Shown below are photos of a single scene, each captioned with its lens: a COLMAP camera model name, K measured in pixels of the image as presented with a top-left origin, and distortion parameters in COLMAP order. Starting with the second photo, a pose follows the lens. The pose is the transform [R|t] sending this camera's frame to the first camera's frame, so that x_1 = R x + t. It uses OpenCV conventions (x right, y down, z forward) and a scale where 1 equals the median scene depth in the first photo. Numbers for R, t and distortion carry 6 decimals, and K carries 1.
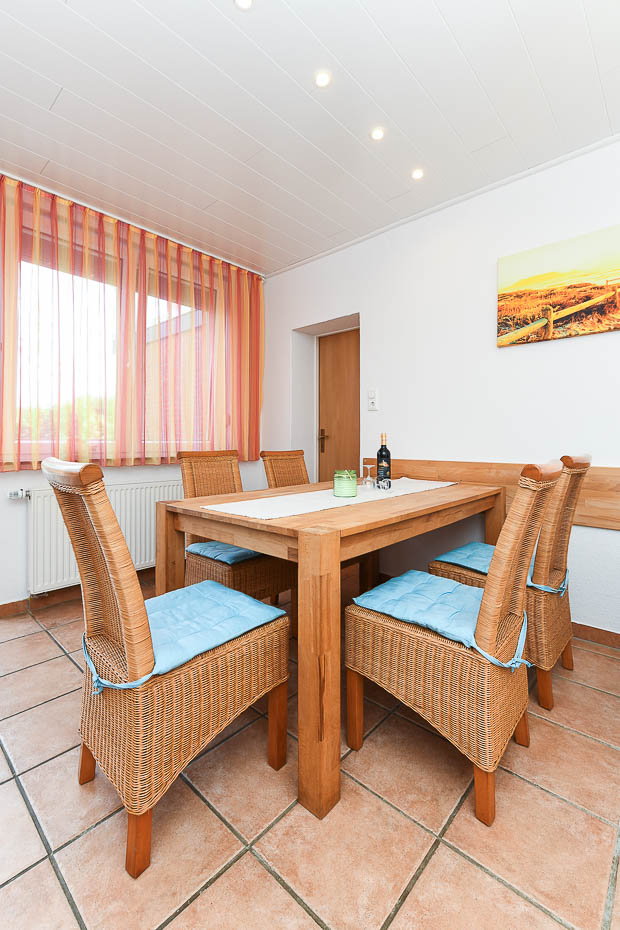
lens RADIAL K [[411.0, 0, 294.5], [0, 411.0, 445.1], [0, 0, 1]] dist [-0.007366, -0.000852]
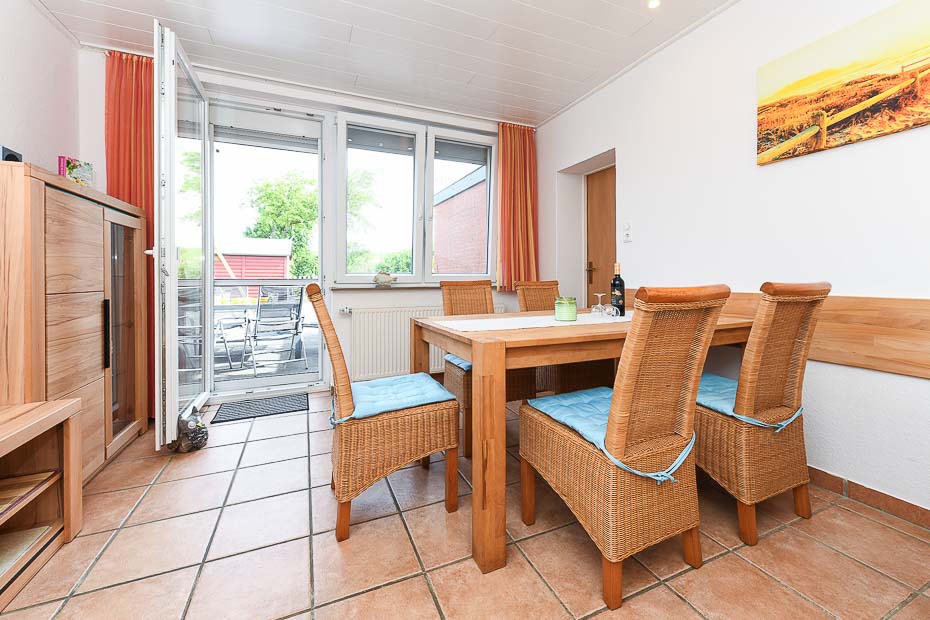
lens RADIAL K [[372.1, 0, 451.1], [0, 372.1, 279.3], [0, 0, 1]] dist [0.000635, -0.000975]
pose [[0.906811, -0.006088, -0.421493, 0.256159], [0.004732, 0.999980, -0.004262, 0.015088], [0.421510, 0.001870, 0.906822, -0.038110]]
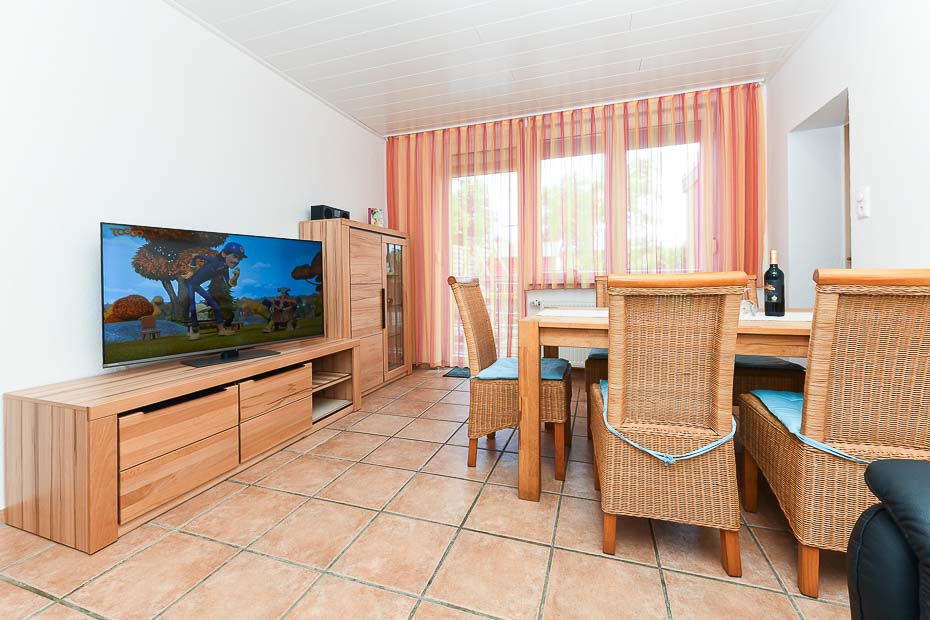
lens RADIAL K [[384.4, 0, 452.7], [0, 384.4, 283.0], [0, 0, 1]] dist [-0.002073, -0.000434]
pose [[0.378815, -0.001386, -0.925471, 0.766974], [0.004908, 0.999988, 0.000511, 0.036387], [0.925459, -0.004736, 0.378817, 0.105550]]
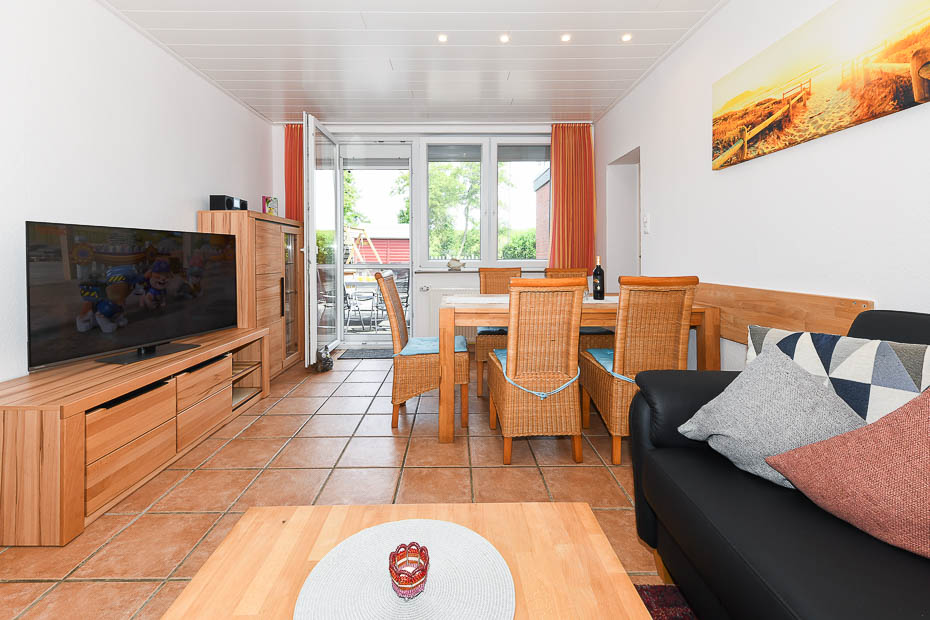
lens RADIAL K [[404.5, 0, 431.9], [0, 404.5, 259.5], [0, 0, 1]] dist [-0.000434, -0.000462]
pose [[0.643248, -0.001939, -0.765656, 0.929337], [0.003455, 0.999994, 0.000370, -0.023008], [0.765650, -0.002884, 0.643250, -0.214785]]
